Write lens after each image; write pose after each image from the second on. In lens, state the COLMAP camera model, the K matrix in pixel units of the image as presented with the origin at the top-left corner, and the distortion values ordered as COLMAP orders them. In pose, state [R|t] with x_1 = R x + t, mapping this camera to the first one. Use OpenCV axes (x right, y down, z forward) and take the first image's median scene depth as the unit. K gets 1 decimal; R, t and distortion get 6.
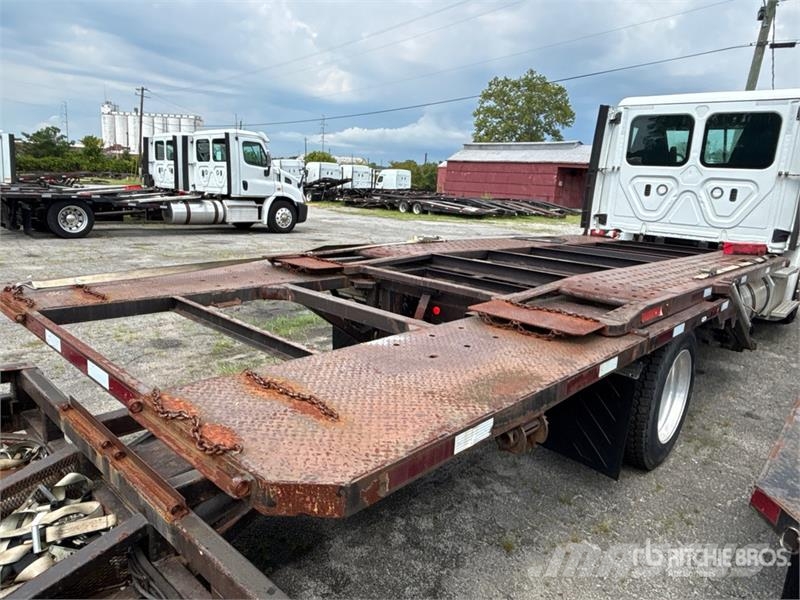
lens RADIAL K [[548.3, 0, 392.3], [0, 548.3, 295.9], [0, 0, 1]] dist [-0.002401, -0.010070]
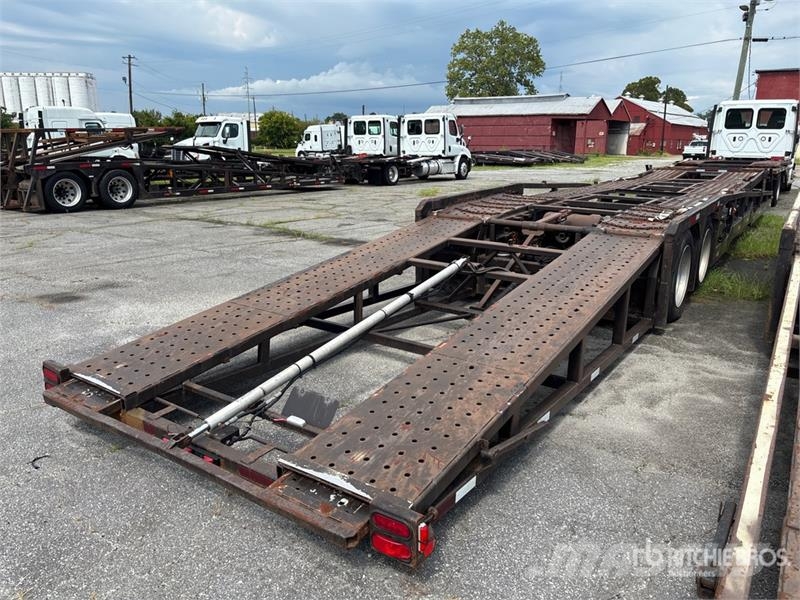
lens RADIAL K [[612.7, 0, 400.2], [0, 612.7, 300.6], [0, 0, 1]] dist [0.040014, -0.053032]
pose [[0.988134, -0.087322, 0.126356, -0.582796], [0.080264, 0.994971, 0.059918, 0.098933], [-0.130953, -0.049065, 0.990174, -0.646020]]
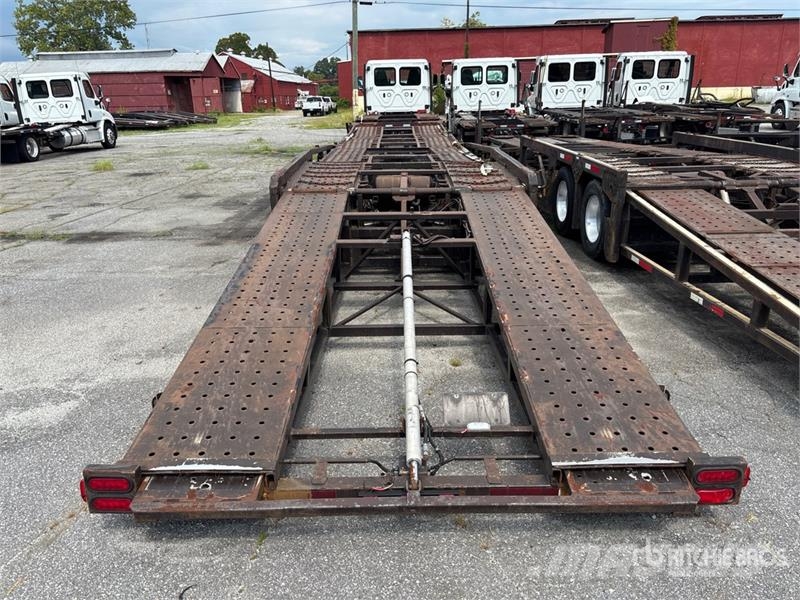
lens RADIAL K [[612.7, 0, 404.5], [0, 612.7, 302.9], [0, 0, 1]] dist [0.040014, -0.053032]
pose [[0.721922, -0.291856, 0.627414, -0.698376], [0.203694, 0.956159, 0.210401, 0.071742], [-0.661314, -0.024093, 0.749722, -0.579957]]
